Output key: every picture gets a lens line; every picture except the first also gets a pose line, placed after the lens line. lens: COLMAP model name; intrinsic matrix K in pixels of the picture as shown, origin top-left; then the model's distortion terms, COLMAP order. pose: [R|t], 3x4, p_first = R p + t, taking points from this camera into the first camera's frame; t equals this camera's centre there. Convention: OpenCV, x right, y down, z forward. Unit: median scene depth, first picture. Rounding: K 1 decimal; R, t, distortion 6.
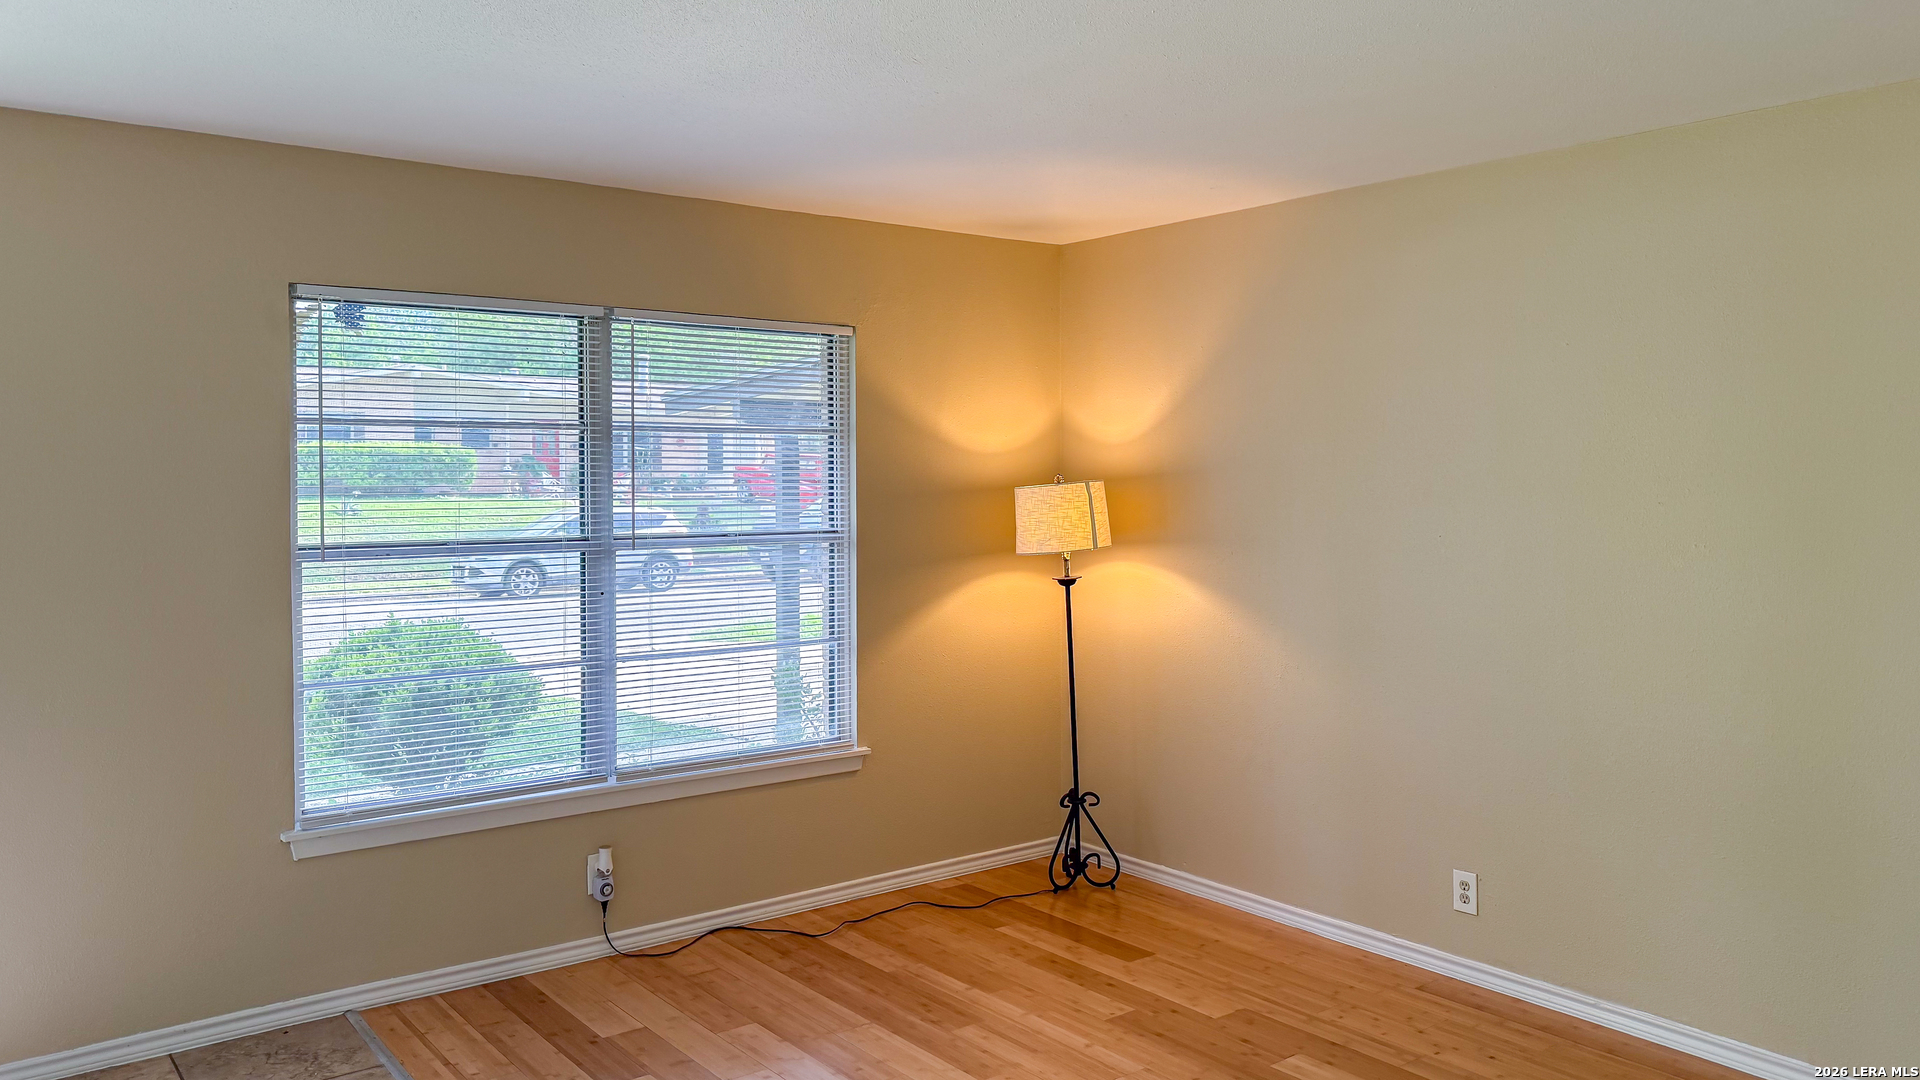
lens RADIAL K [[1386.4, 0, 960.0], [0, 1386.4, 540.0], [0, 0, 1]] dist [0.001782, 0.000725]
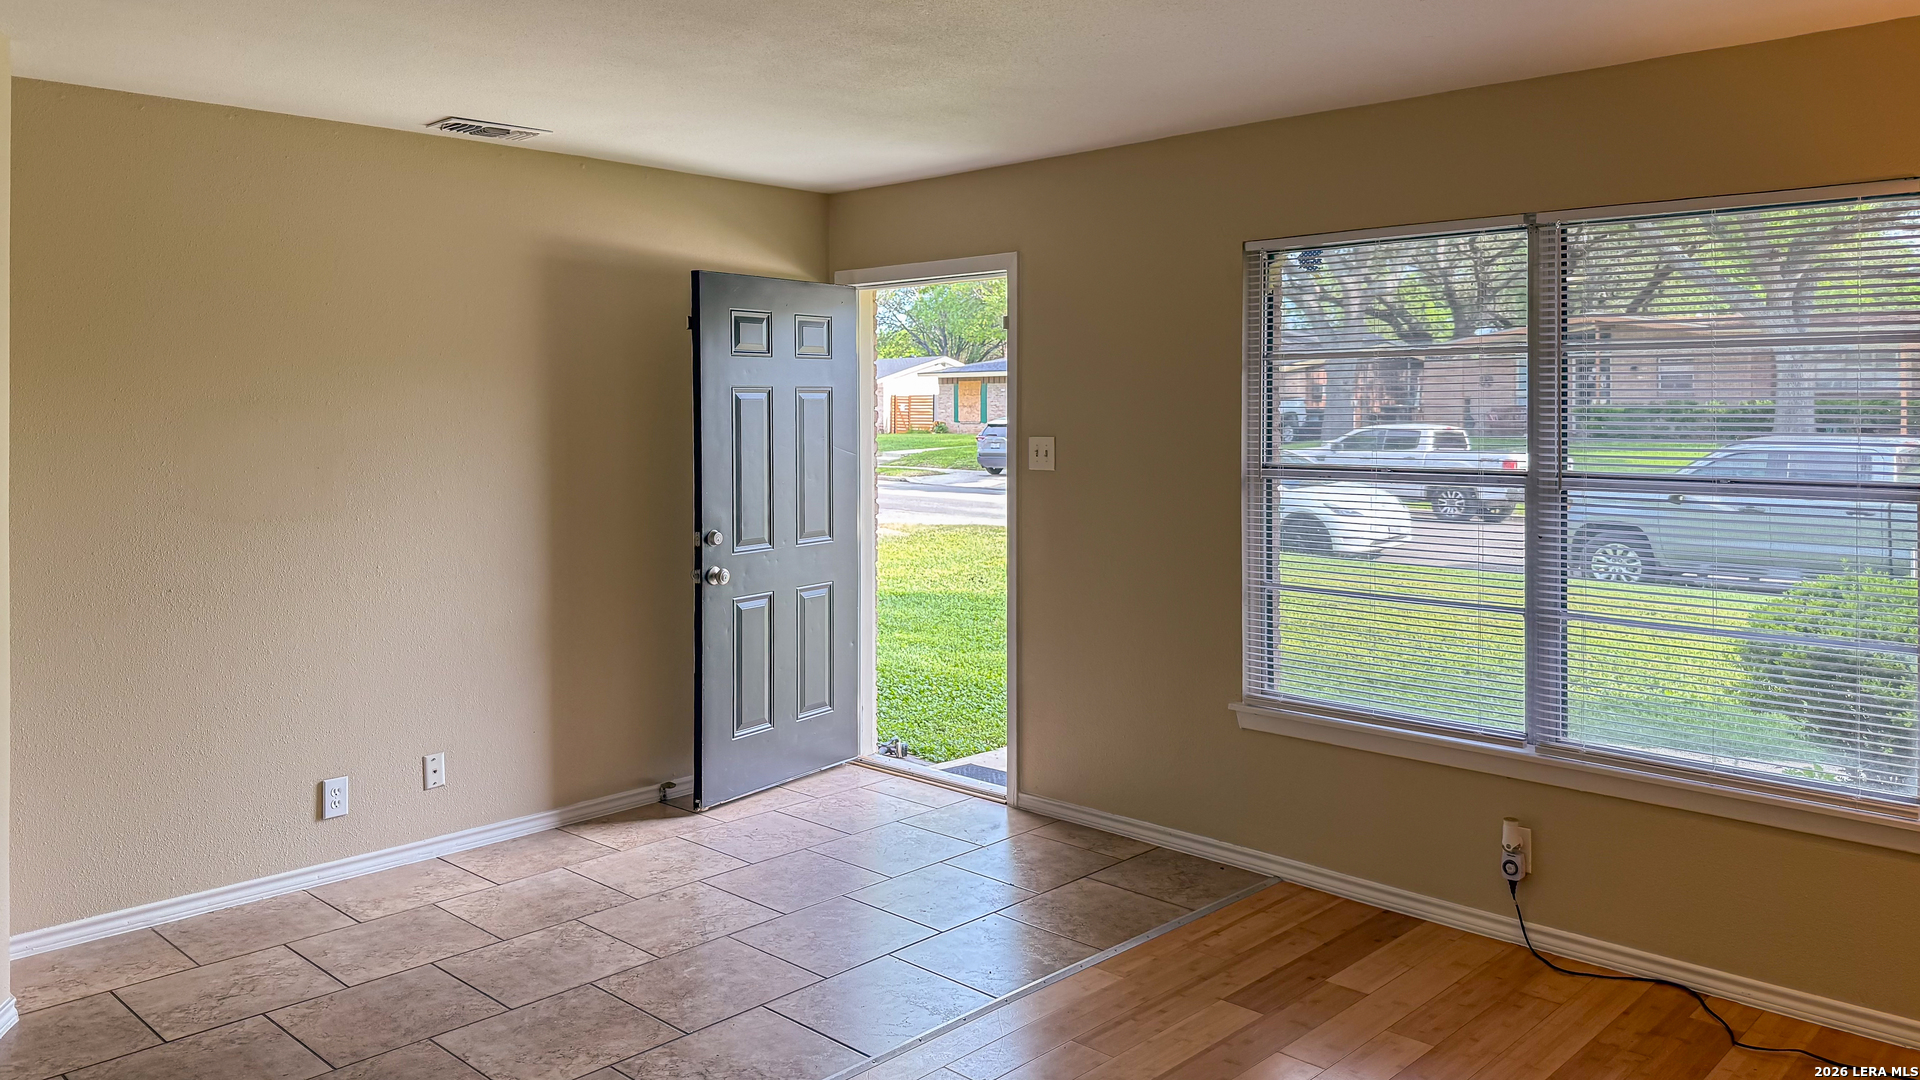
lens RADIAL K [[1404.5, 0, 960.0], [0, 1404.5, 450.0], [0, 0, 1]] dist [0.001277, -0.000589]
pose [[0.140140, 0.031524, -0.989630, 0.603495], [-0.045007, 0.998663, 0.025438, -0.024109], [0.989108, 0.040976, 0.141371, 0.531019]]
